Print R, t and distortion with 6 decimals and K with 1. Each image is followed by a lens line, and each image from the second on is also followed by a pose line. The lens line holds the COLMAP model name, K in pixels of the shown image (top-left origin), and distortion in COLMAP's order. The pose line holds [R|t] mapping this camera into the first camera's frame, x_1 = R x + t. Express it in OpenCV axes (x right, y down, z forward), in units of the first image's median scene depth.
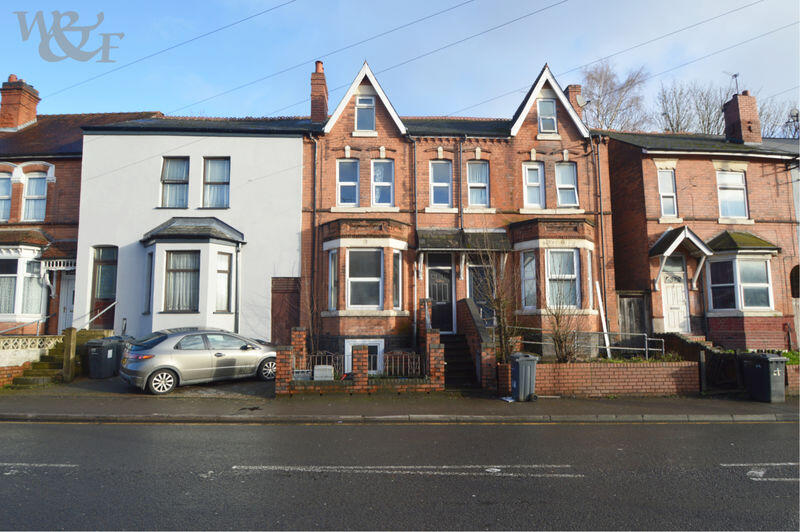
lens RADIAL K [[446.5, 0, 399.8], [0, 446.5, 263.2], [0, 0, 1]] dist [-0.011780, -0.001984]
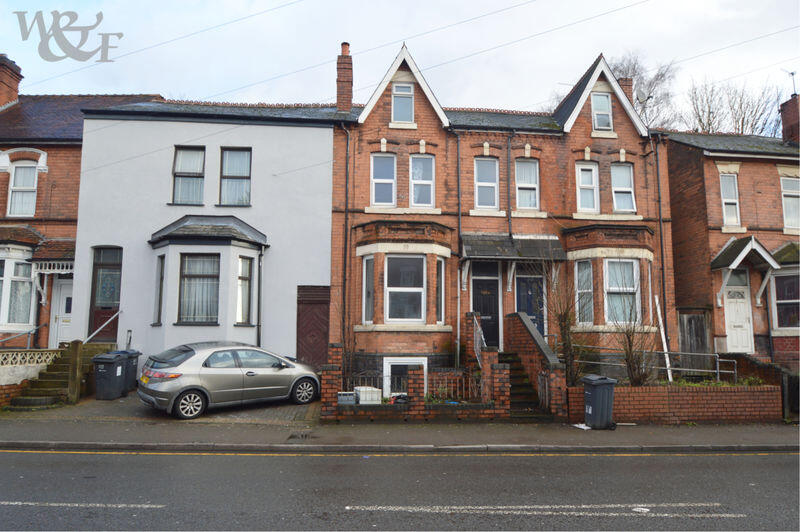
lens RADIAL K [[498.9, 0, 399.6], [0, 498.9, 267.5], [0, 0, 1]] dist [-0.025599, 0.003150]
pose [[0.999328, 0.016440, 0.032757, -0.117975], [-0.016272, 0.999853, -0.005406, -0.002047], [-0.032841, 0.004869, 0.999449, 0.011347]]
